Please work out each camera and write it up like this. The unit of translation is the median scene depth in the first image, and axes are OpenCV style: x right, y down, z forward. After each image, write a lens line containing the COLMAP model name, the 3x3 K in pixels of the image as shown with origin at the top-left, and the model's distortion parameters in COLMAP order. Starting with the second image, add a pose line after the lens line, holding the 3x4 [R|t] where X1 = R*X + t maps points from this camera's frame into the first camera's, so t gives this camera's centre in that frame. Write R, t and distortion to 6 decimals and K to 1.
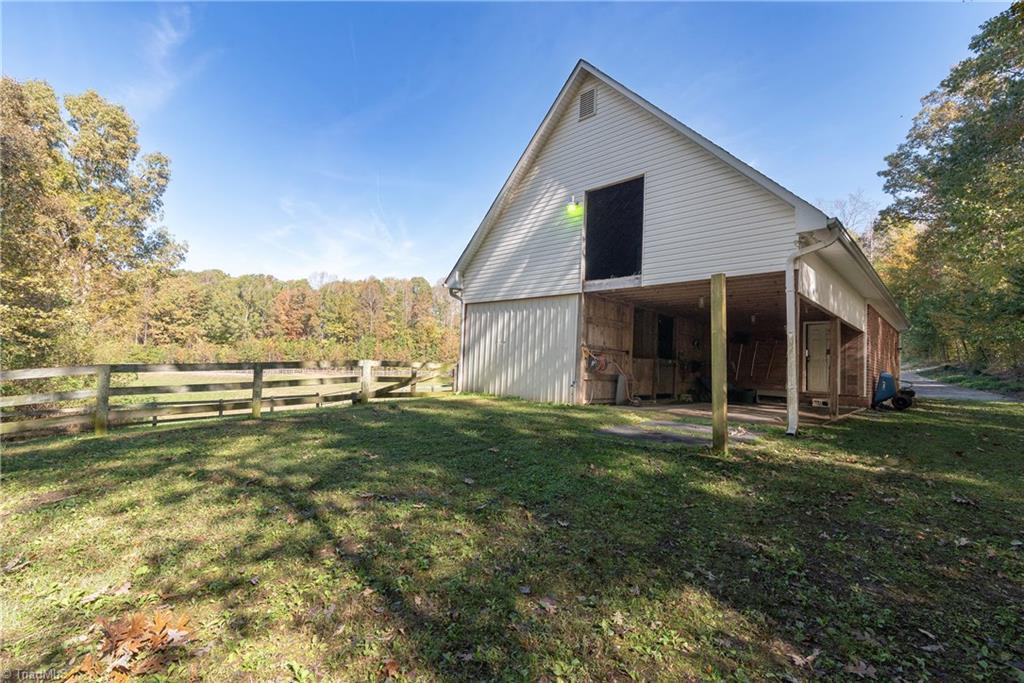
lens RADIAL K [[466.7, 0, 512.0], [0, 466.7, 341.5], [0, 0, 1]] dist [-0.000257, -0.000017]
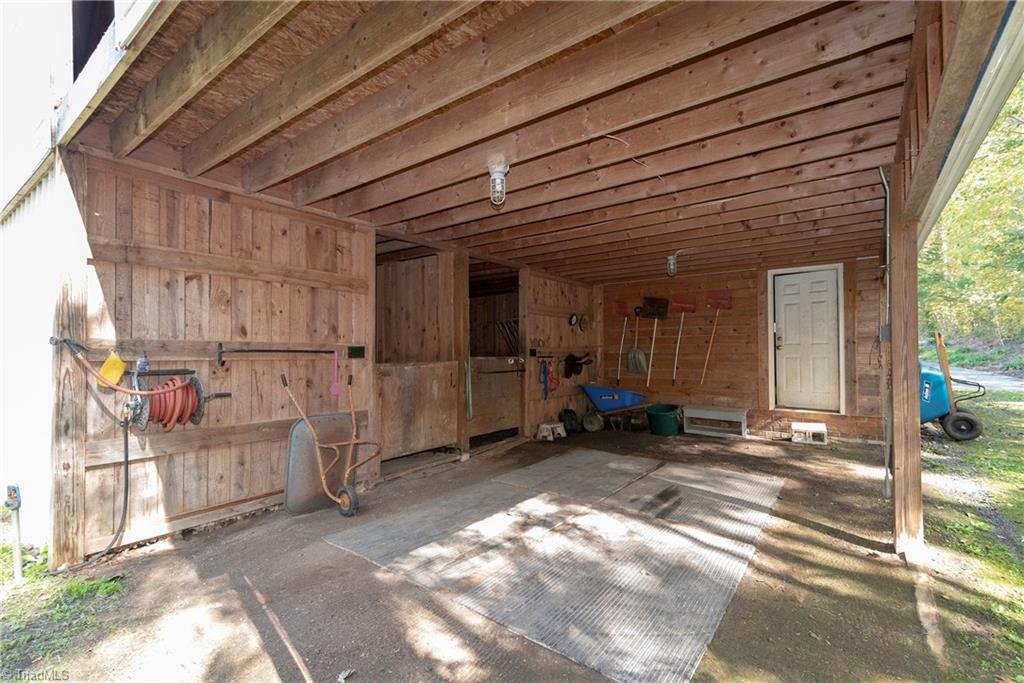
lens RADIAL K [[466.7, 0, 512.0], [0, 466.7, 341.5], [0, 0, 1]] dist [-0.000257, -0.000017]
pose [[0.991226, -0.041926, 0.125351, 0.298904], [0.037340, 0.998552, 0.038712, 0.004657], [-0.126793, -0.033692, 0.991357, 0.560967]]
